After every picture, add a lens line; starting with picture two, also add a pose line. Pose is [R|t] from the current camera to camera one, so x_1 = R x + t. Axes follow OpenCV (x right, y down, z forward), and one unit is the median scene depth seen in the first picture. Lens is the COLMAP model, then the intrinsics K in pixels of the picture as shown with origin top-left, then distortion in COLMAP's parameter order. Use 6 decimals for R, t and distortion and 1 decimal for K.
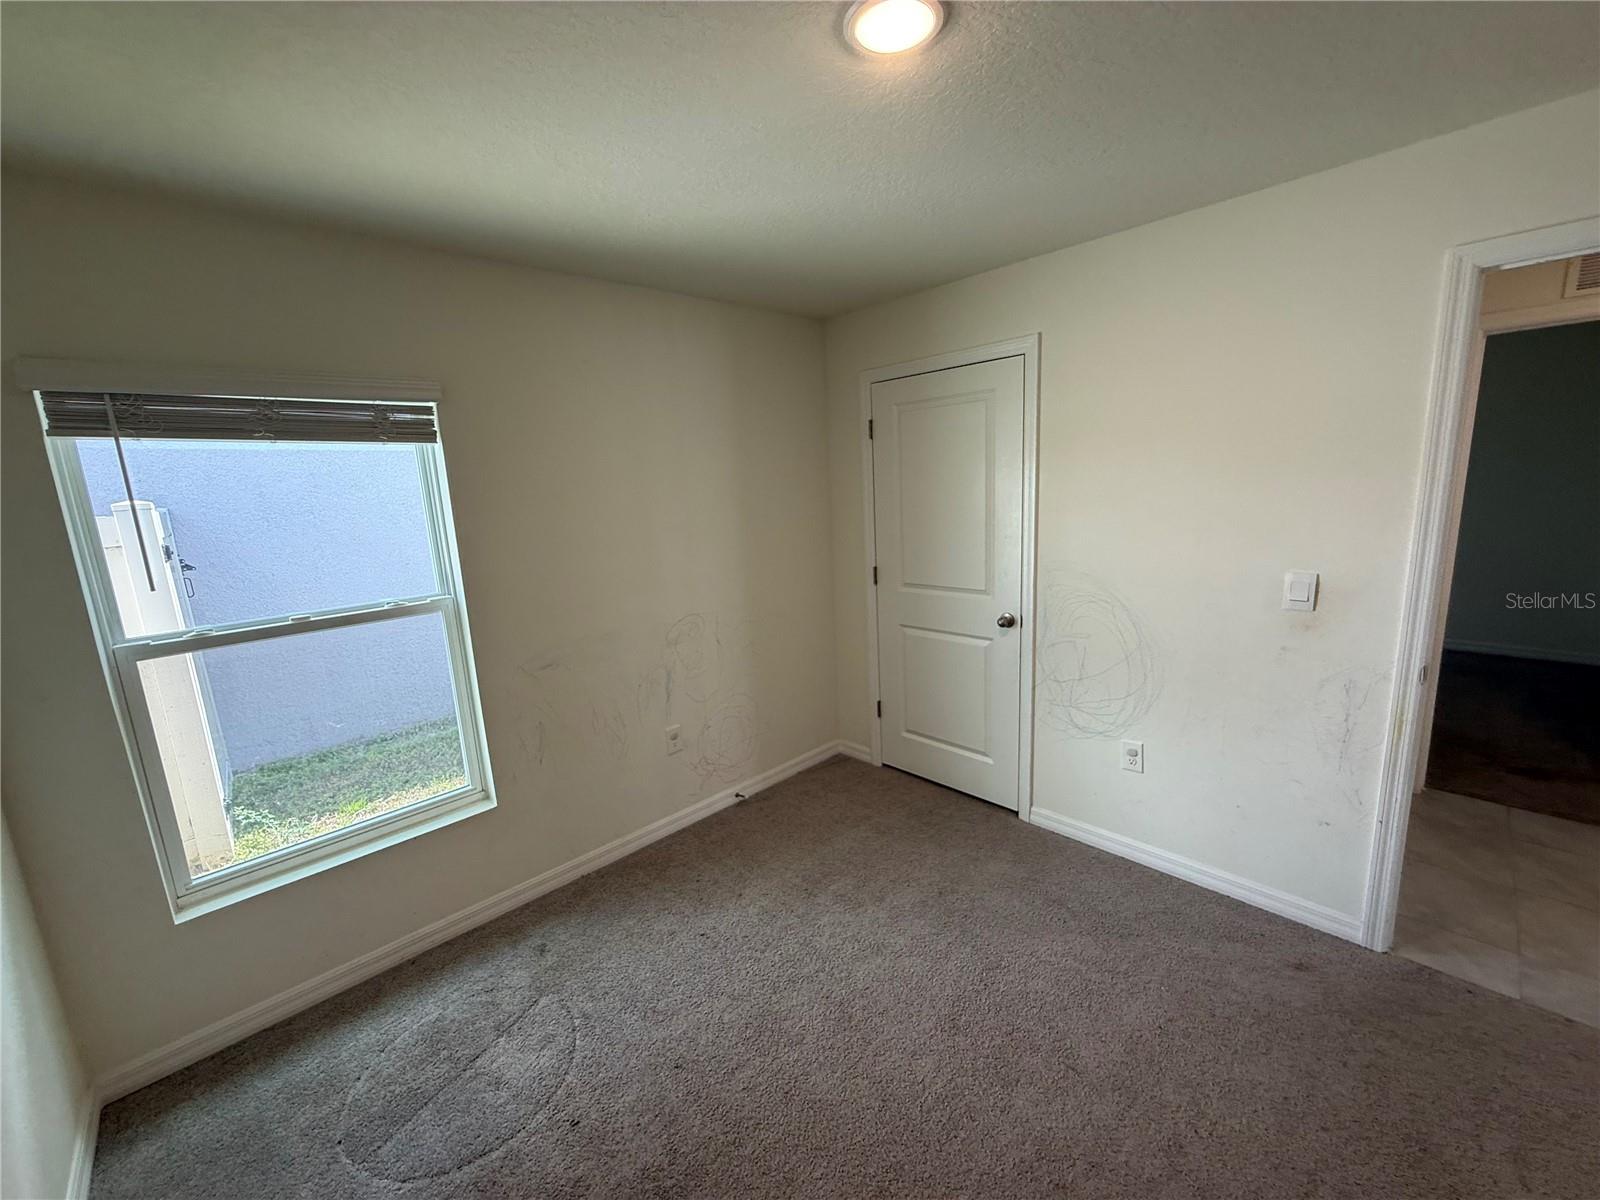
lens RADIAL K [[647.6, 0, 796.1], [0, 647.6, 601.4], [0, 0, 1]] dist [0.000922, 0.000102]
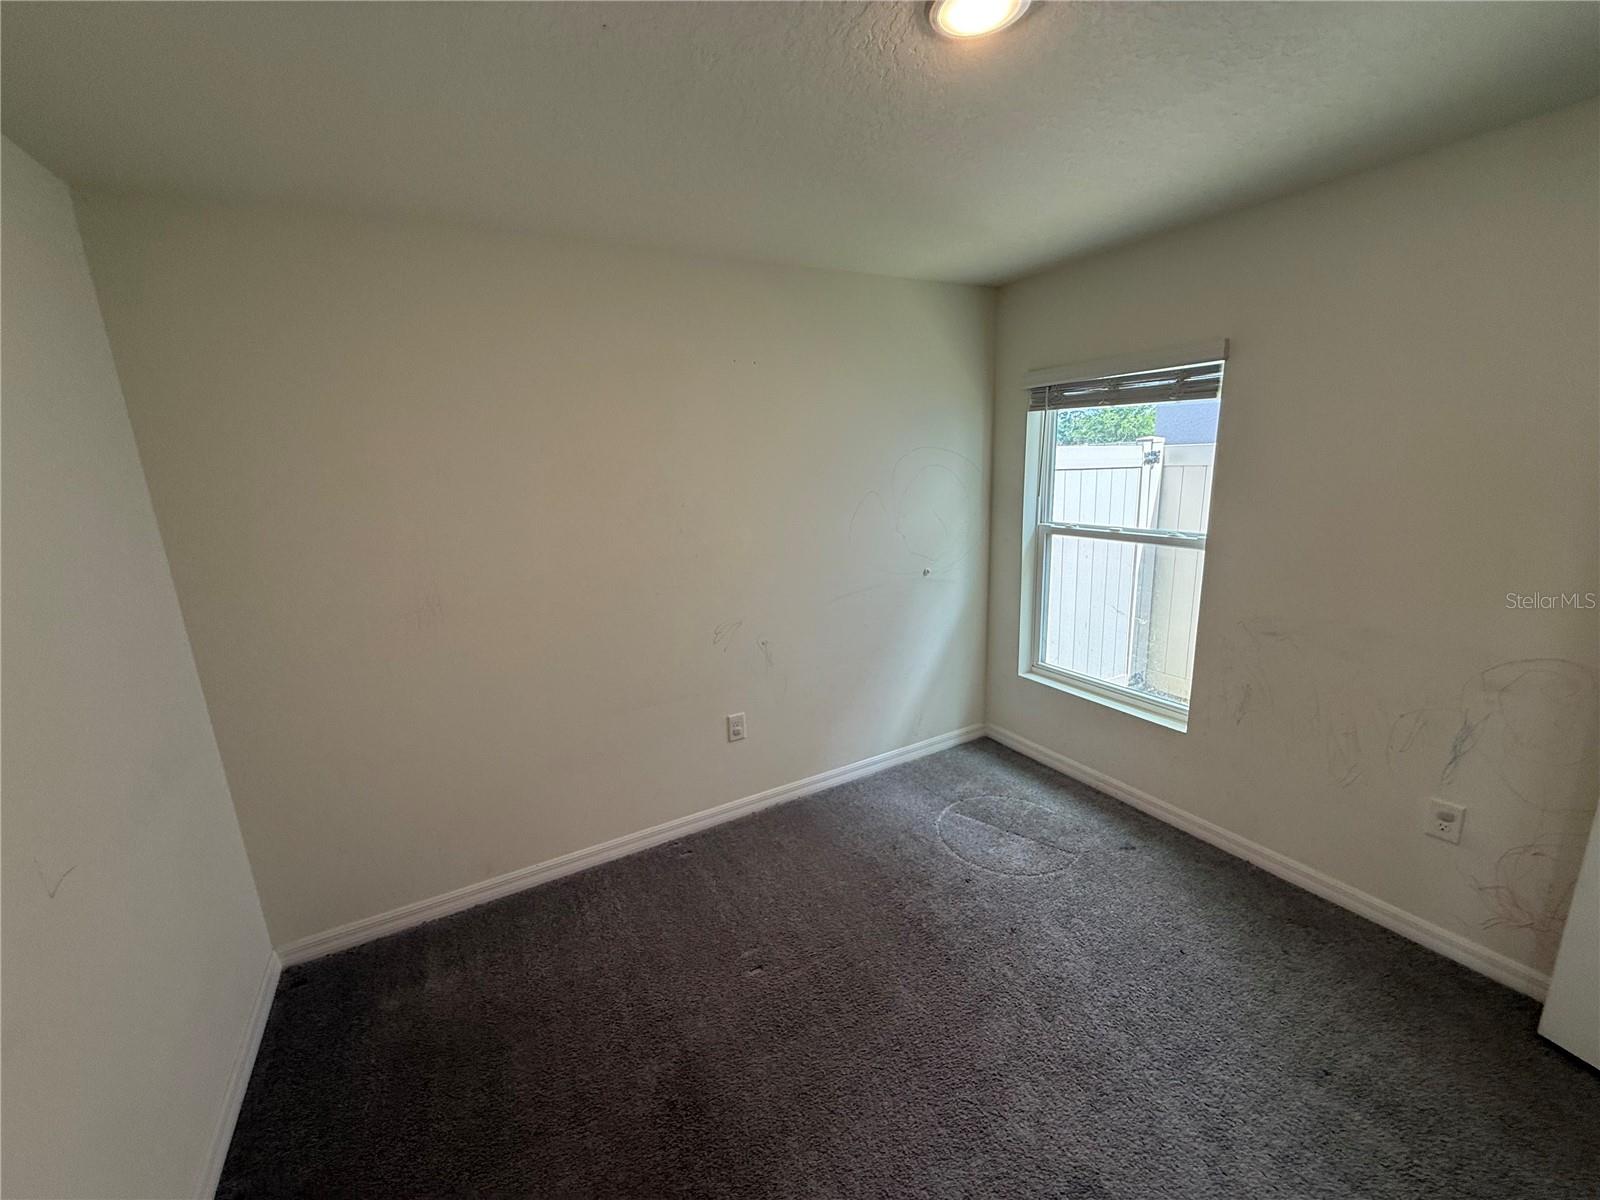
lens RADIAL K [[647.6, 0, 796.1], [0, 647.6, 601.4], [0, 0, 1]] dist [0.000922, 0.000102]
pose [[-0.252916, 0.269623, -0.929159, 0.754495], [-0.135000, 0.941152, 0.309850, -0.164586], [0.958023, 0.203803, -0.201634, 0.609553]]
